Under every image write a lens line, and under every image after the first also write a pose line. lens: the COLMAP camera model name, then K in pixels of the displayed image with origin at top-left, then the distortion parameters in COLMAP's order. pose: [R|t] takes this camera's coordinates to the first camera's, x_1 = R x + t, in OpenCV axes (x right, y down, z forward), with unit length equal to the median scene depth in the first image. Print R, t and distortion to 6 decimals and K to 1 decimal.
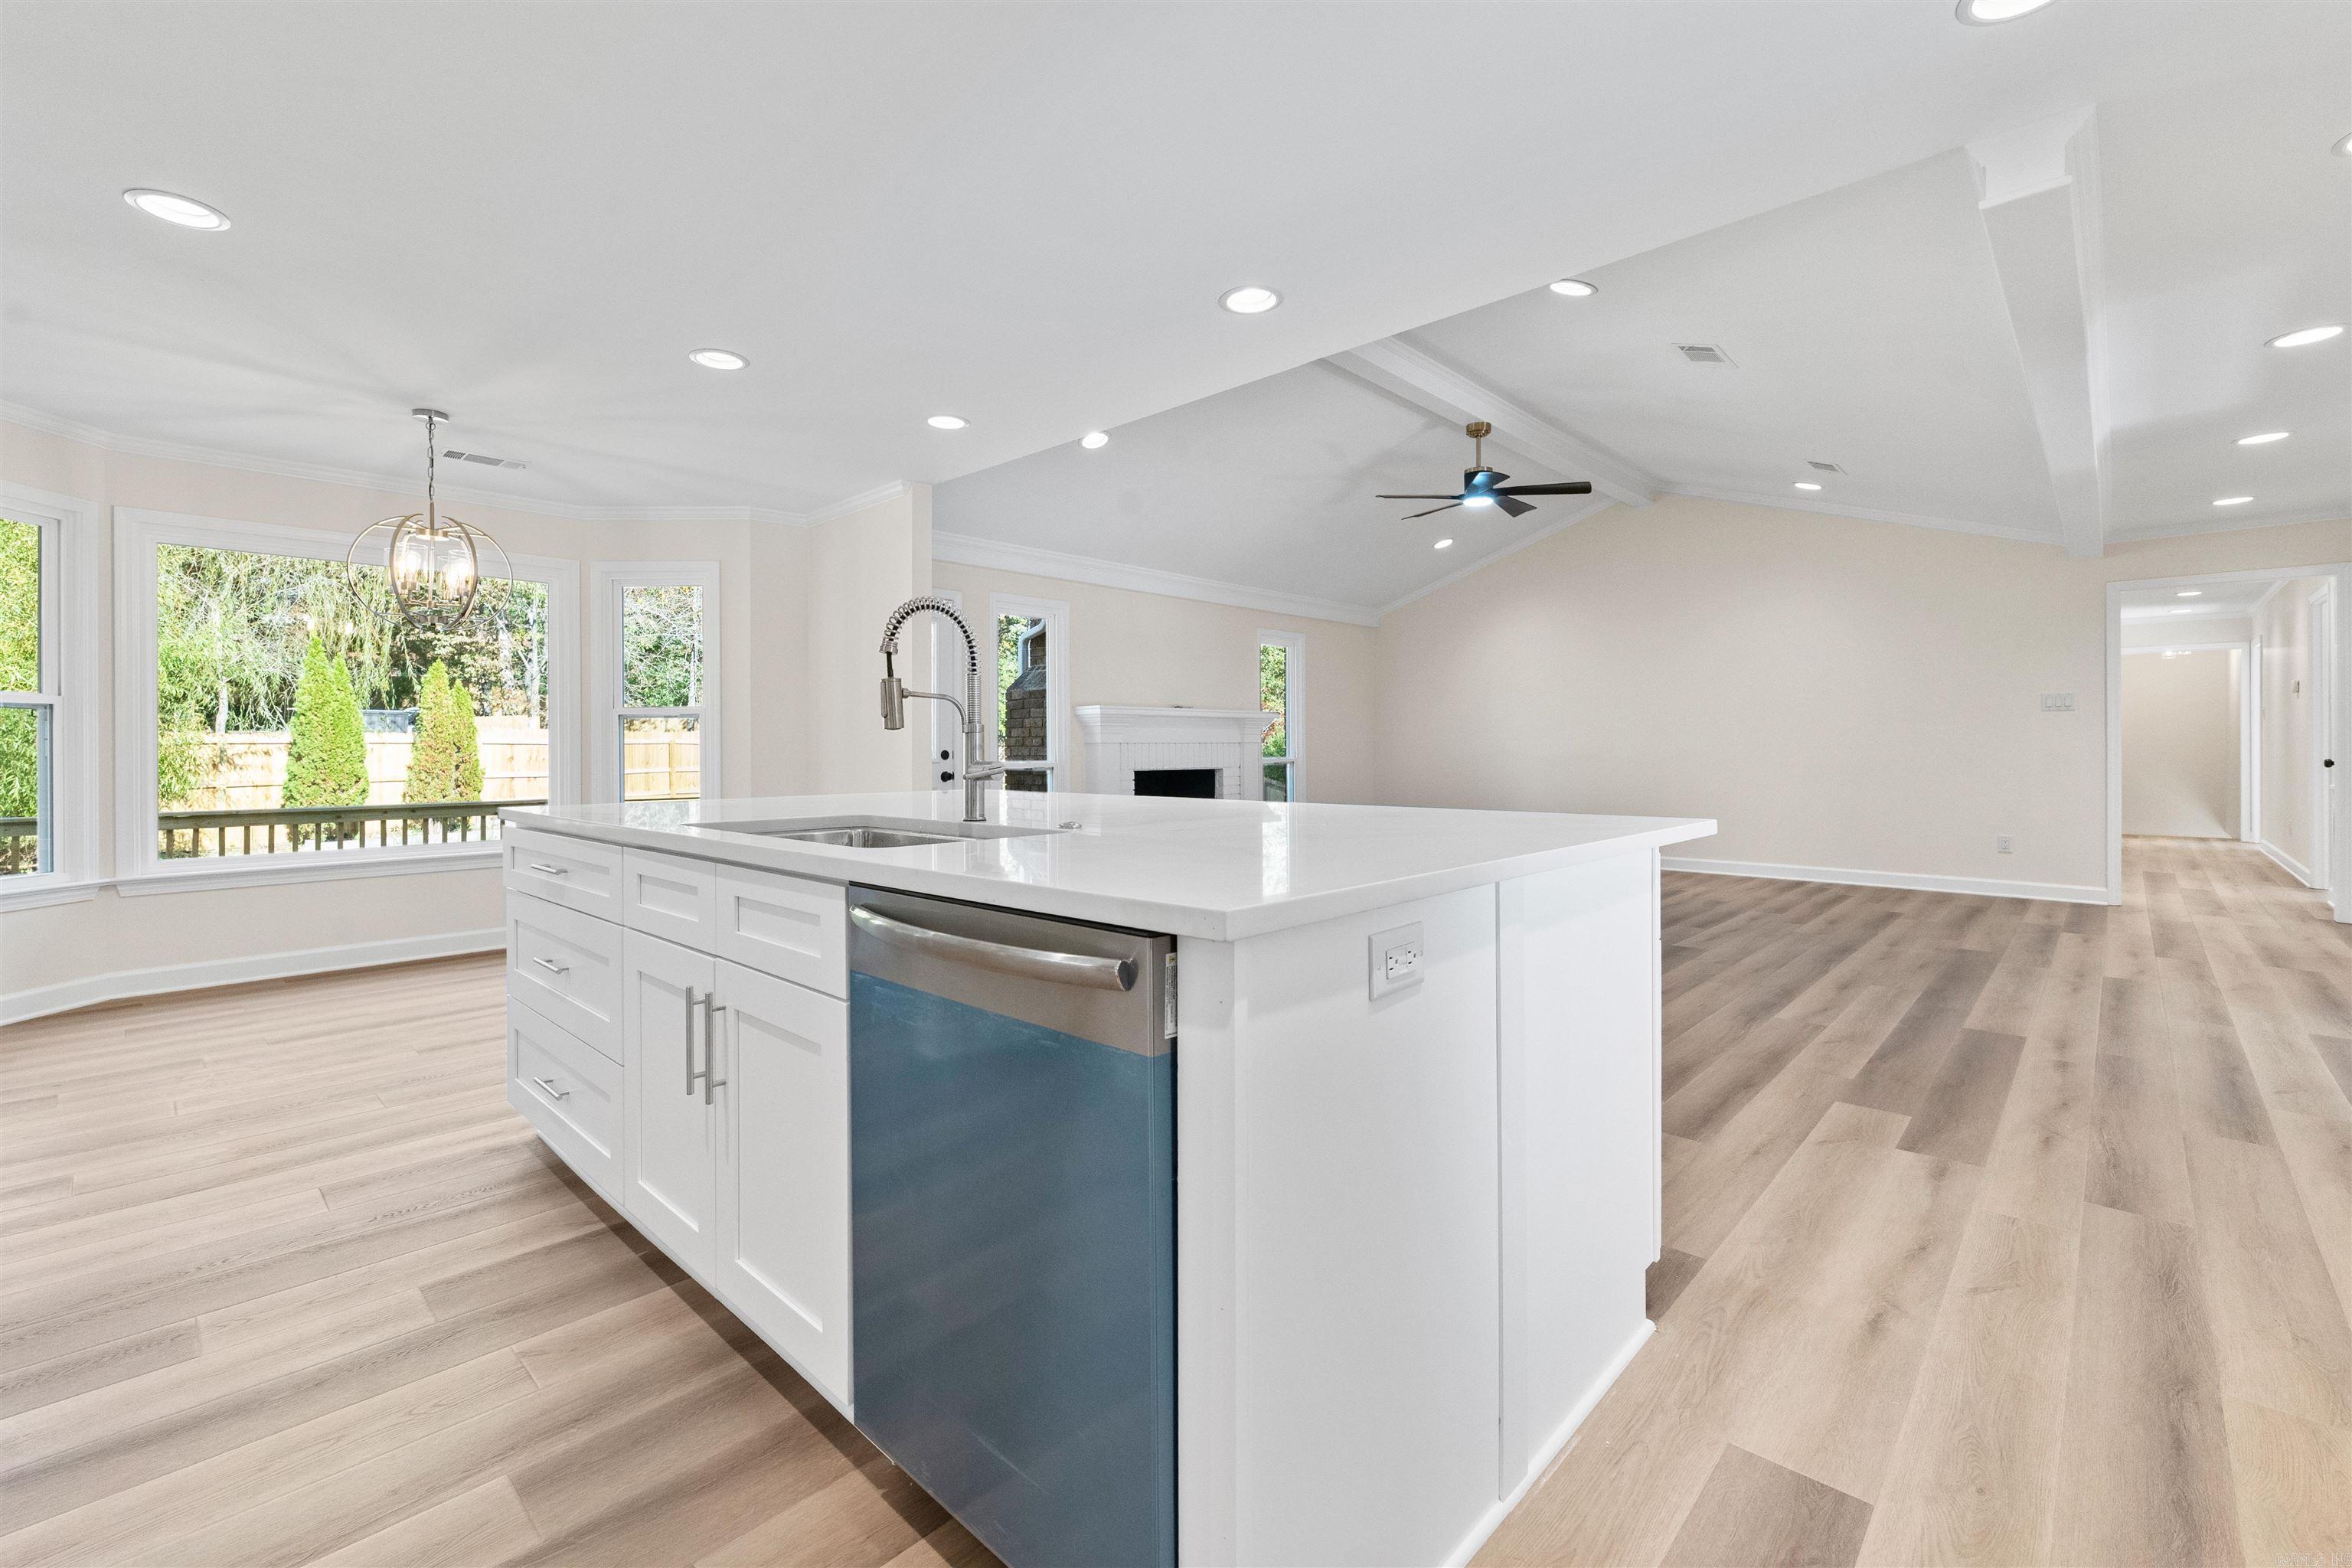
lens RADIAL K [[998.5, 0, 1138.5], [0, 998.5, 750.7], [0, 0, 1]] dist [0.002433, -0.000807]
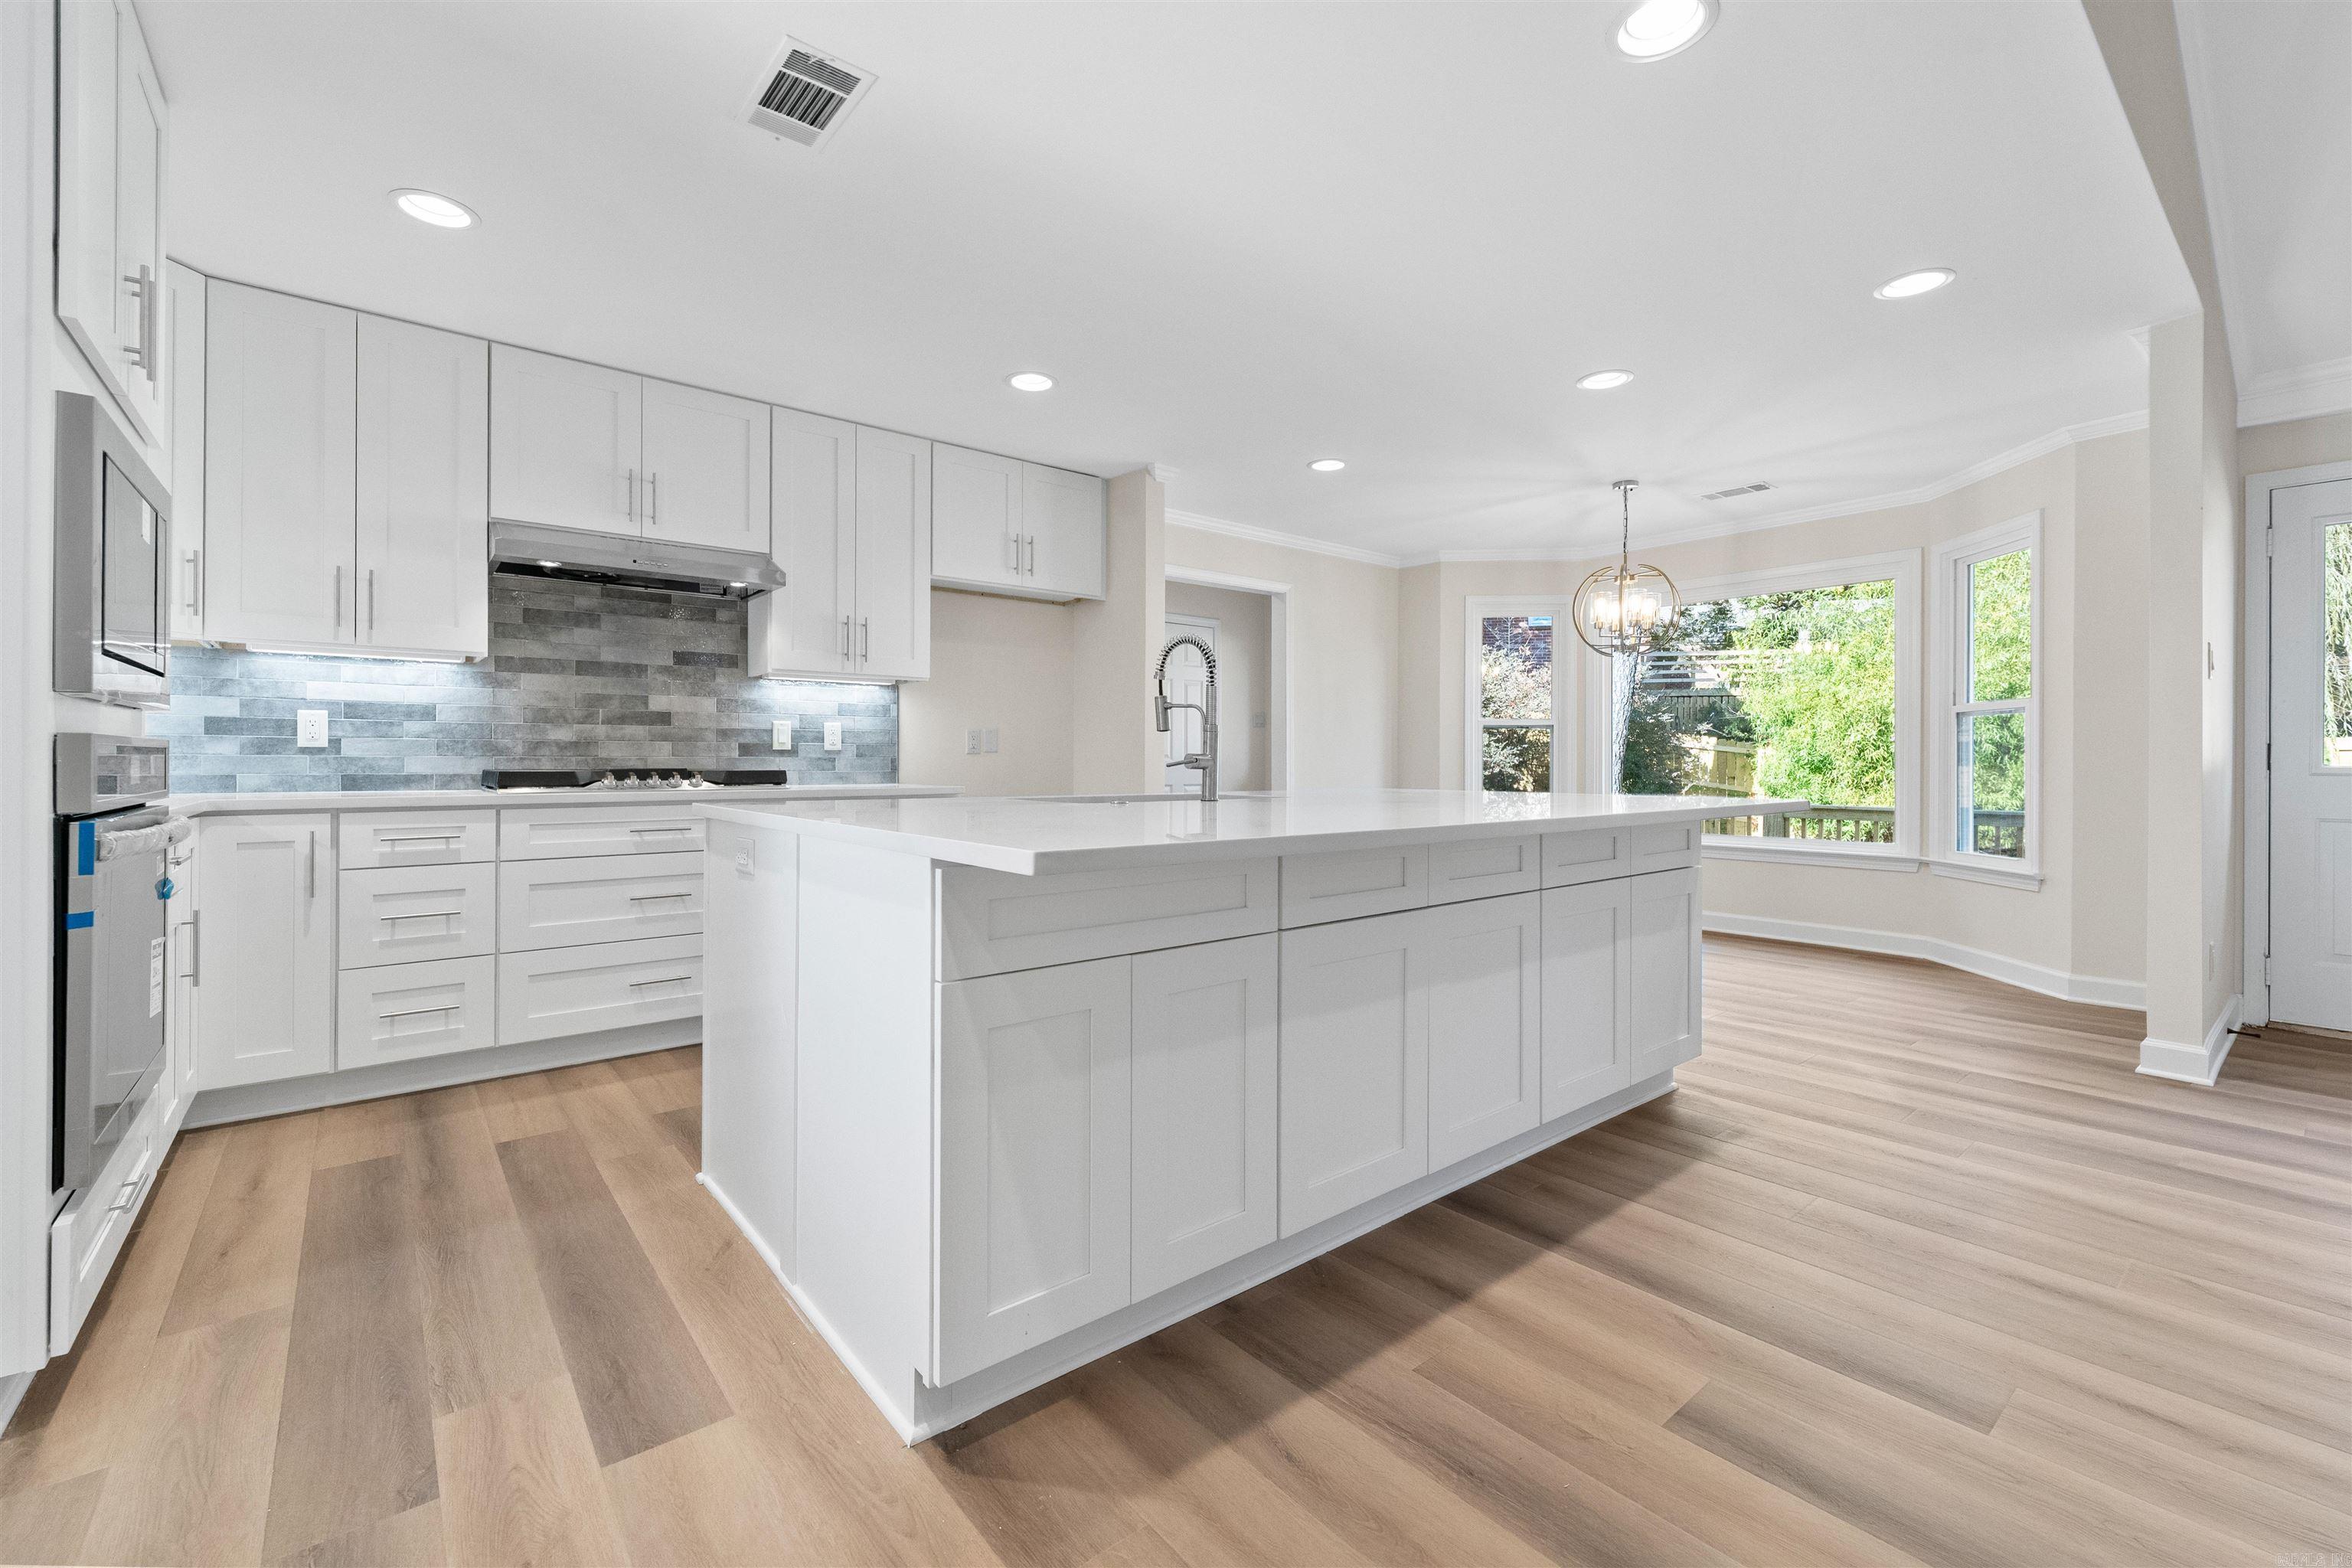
lens RADIAL K [[973.7, 0, 1173.5], [0, 973.7, 752.7], [0, 0, 1]] dist [0.004950, -0.000686]
pose [[-0.105833, -0.005113, -0.994371, 0.353611], [-0.003679, 0.999982, -0.004751, 0.004715], [0.994377, 0.003156, -0.105850, 0.356325]]
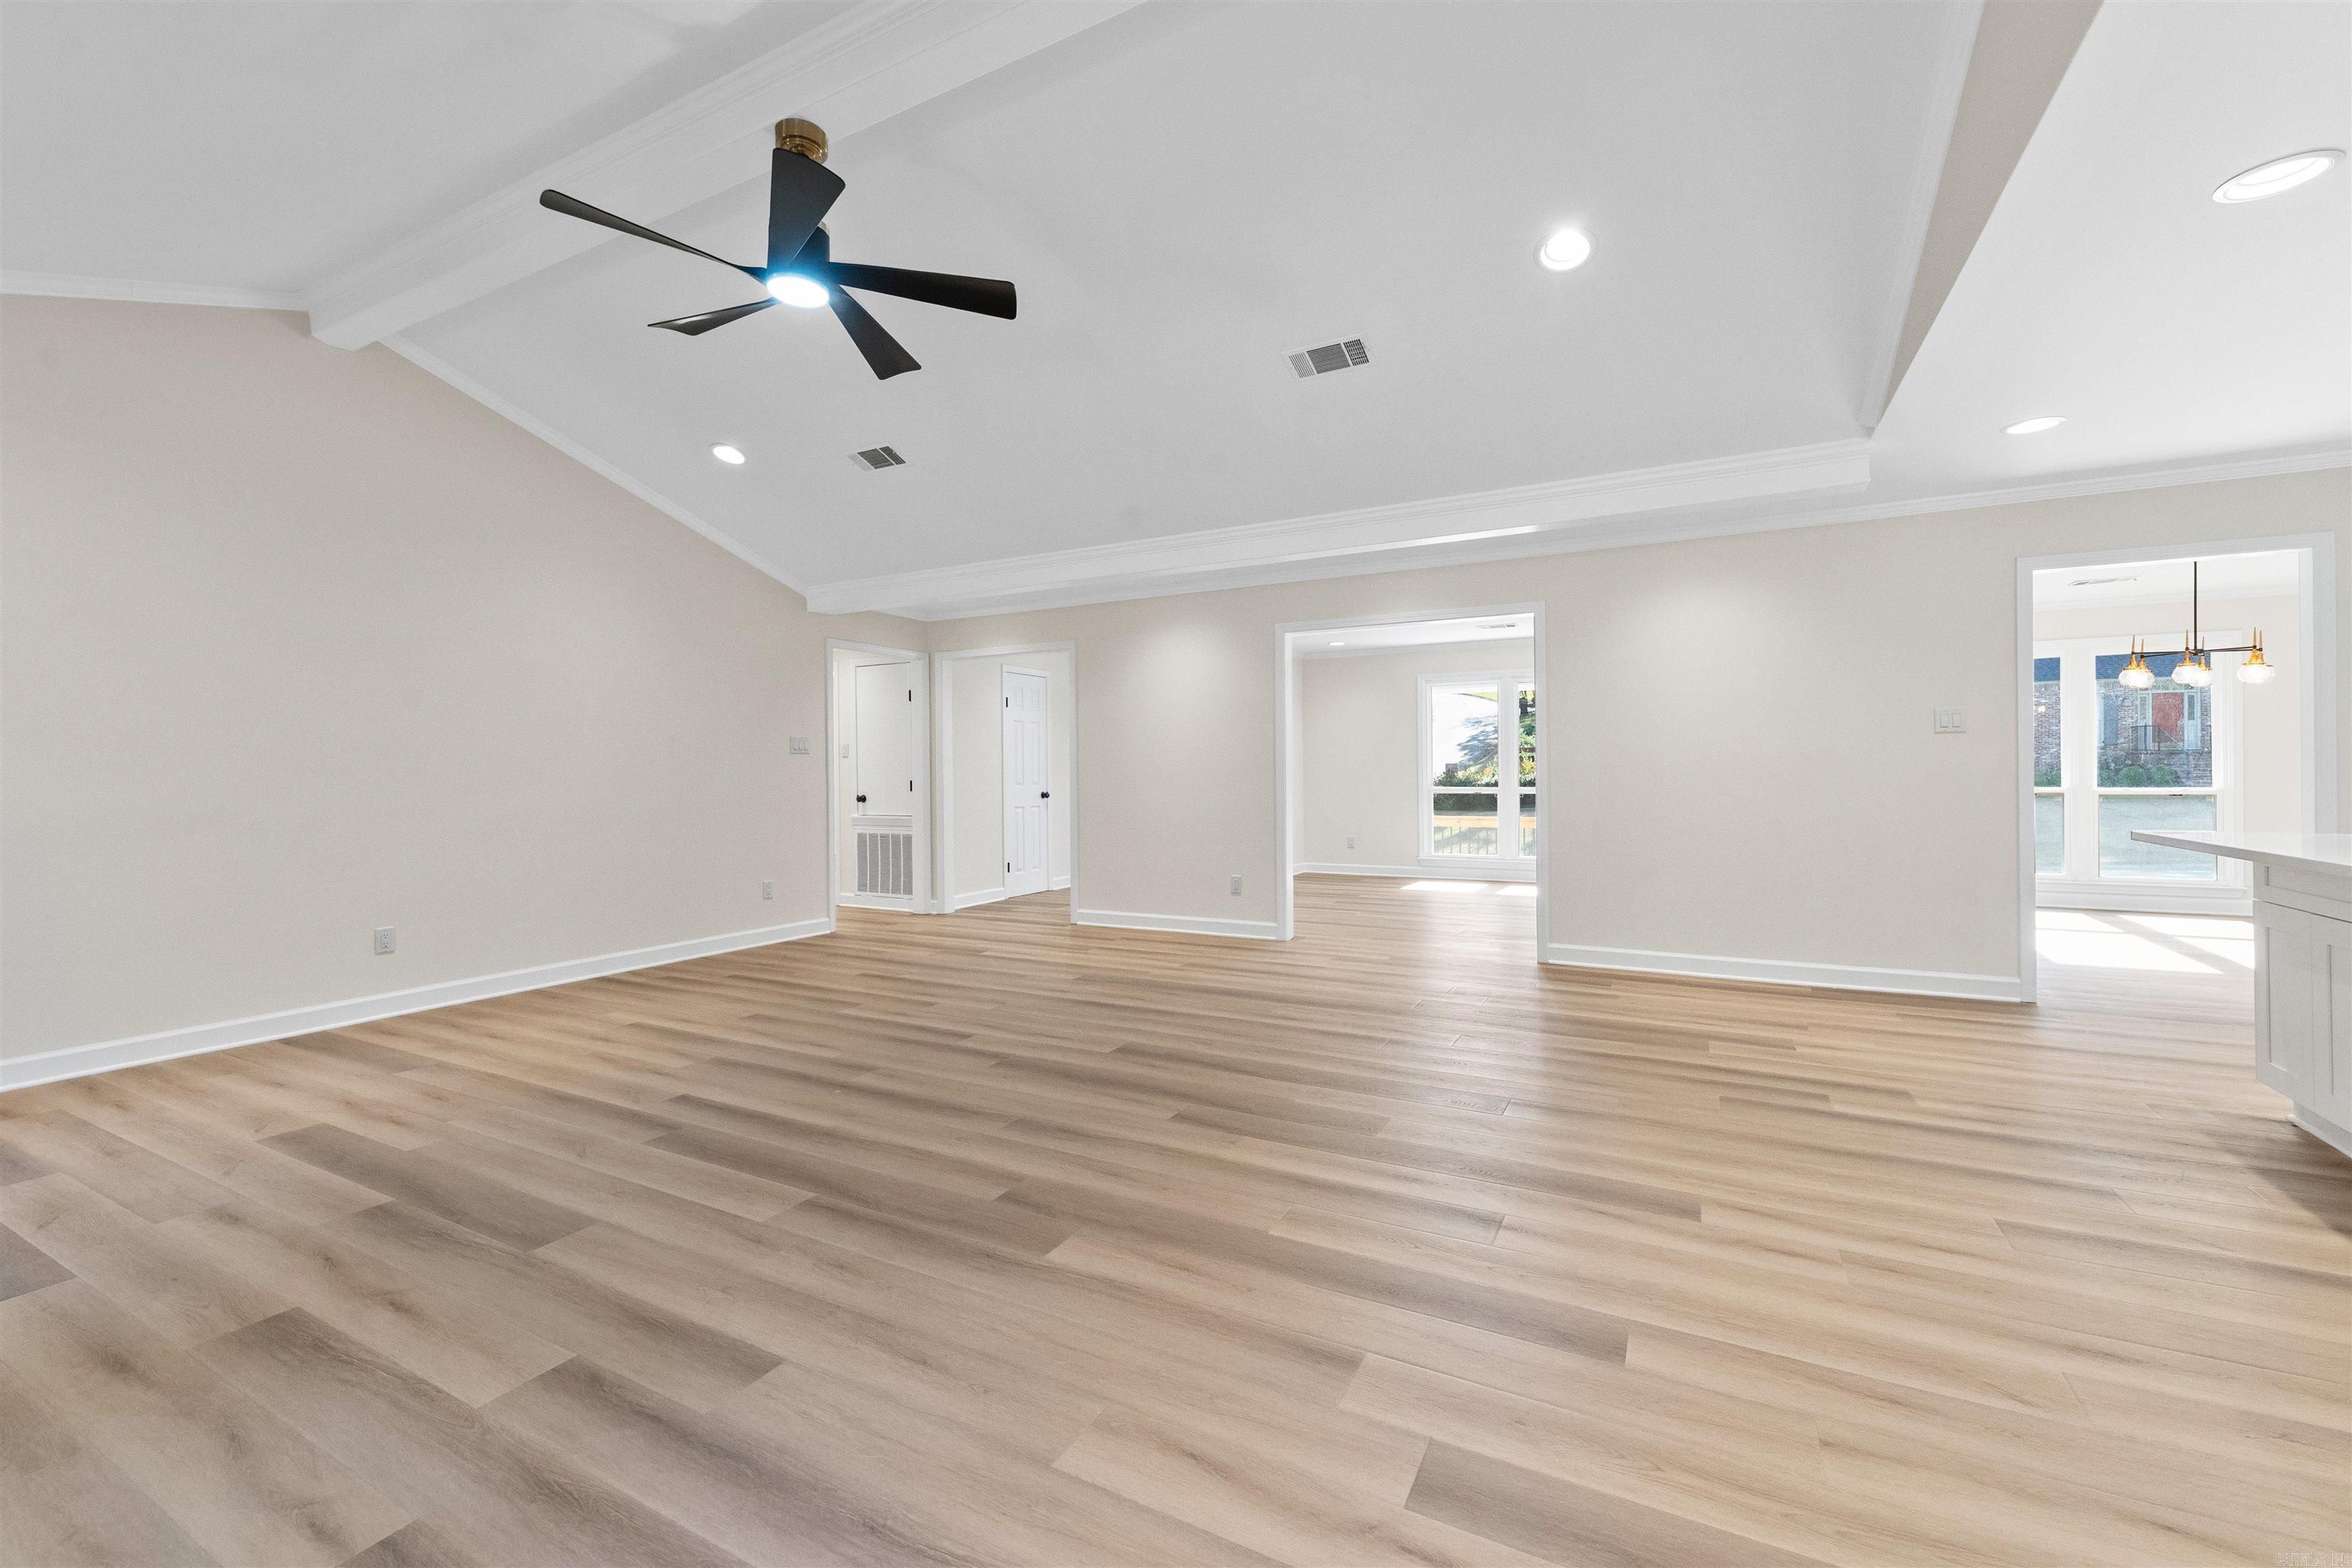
lens RADIAL K [[961.1, 0, 1169.9], [0, 961.1, 790.7], [0, 0, 1]] dist [0.009346, -0.003667]
pose [[-0.278376, -0.015461, 0.960348, -0.150968], [0.012906, 0.999720, 0.019836, -0.016533], [-0.960385, 0.017916, -0.278099, 0.918050]]
